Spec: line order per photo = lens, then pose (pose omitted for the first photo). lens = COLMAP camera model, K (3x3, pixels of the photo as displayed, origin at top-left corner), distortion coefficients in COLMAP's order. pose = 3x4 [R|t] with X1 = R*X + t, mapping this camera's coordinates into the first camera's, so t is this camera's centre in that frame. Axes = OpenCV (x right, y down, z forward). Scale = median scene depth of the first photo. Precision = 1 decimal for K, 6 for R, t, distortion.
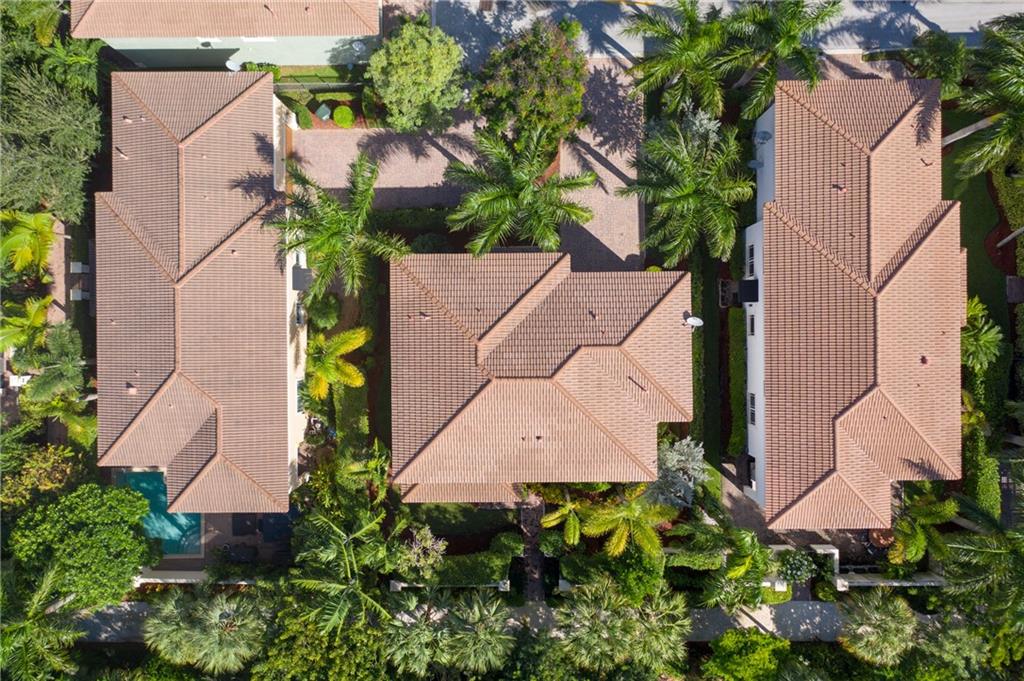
lens RADIAL K [[815.7, 0, 518.4], [0, 815.7, 342.4], [0, 0, 1]] dist [0.010447, 0.000513]
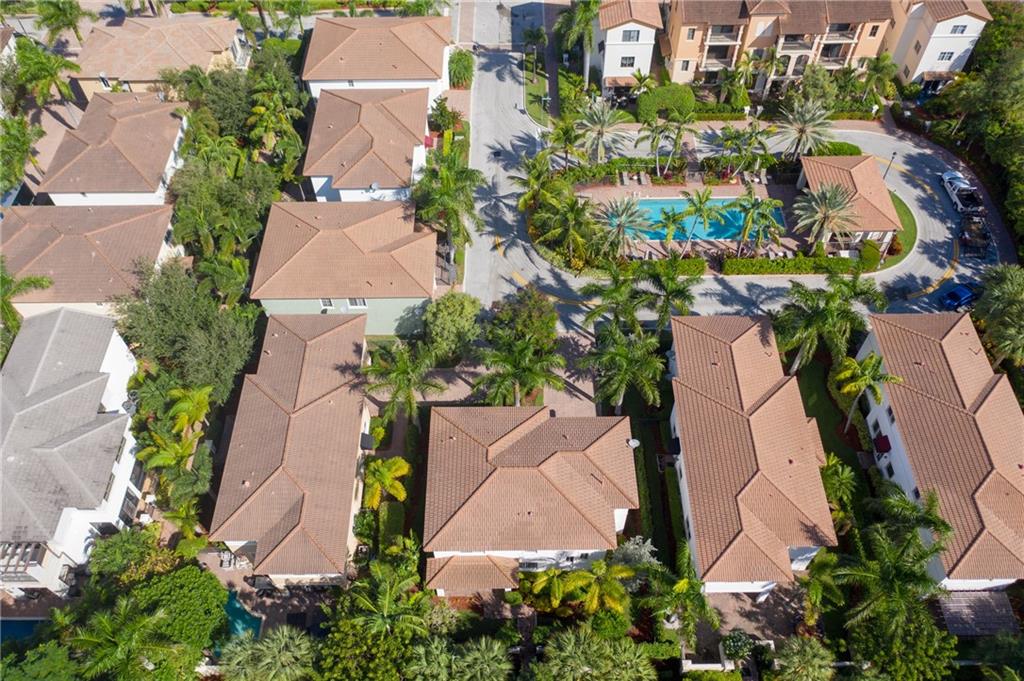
lens RADIAL K [[815.7, 0, 514.8], [0, 815.7, 339.8], [0, 0, 1]] dist [0.010447, 0.000513]
pose [[0.999990, 0.003807, 0.002213, -0.005204], [-0.001749, 0.804640, -0.593760, 0.698058], [-0.004041, 0.593751, 0.804639, -0.303357]]
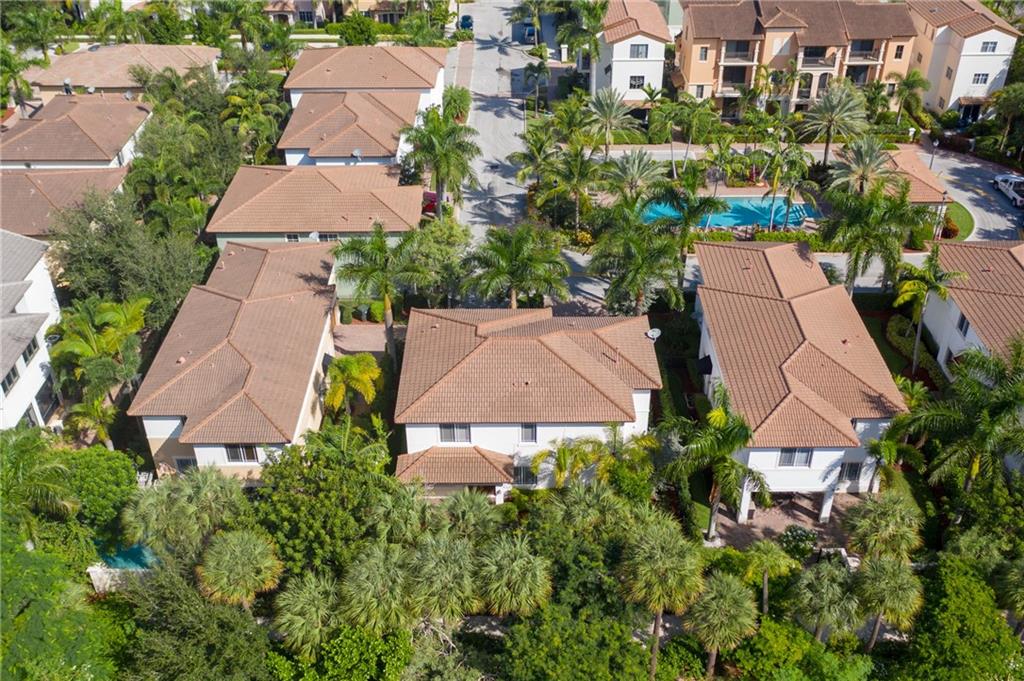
lens RADIAL K [[1005.3, 0, 513.6], [0, 1005.3, 341.3], [0, 0, 1]] dist [0.010790, 0.000000]
pose [[0.999913, 0.013079, -0.001706, 0.006820], [-0.008690, 0.555961, -0.831163, 1.228799], [-0.009922, 0.831105, 0.556027, 0.167400]]
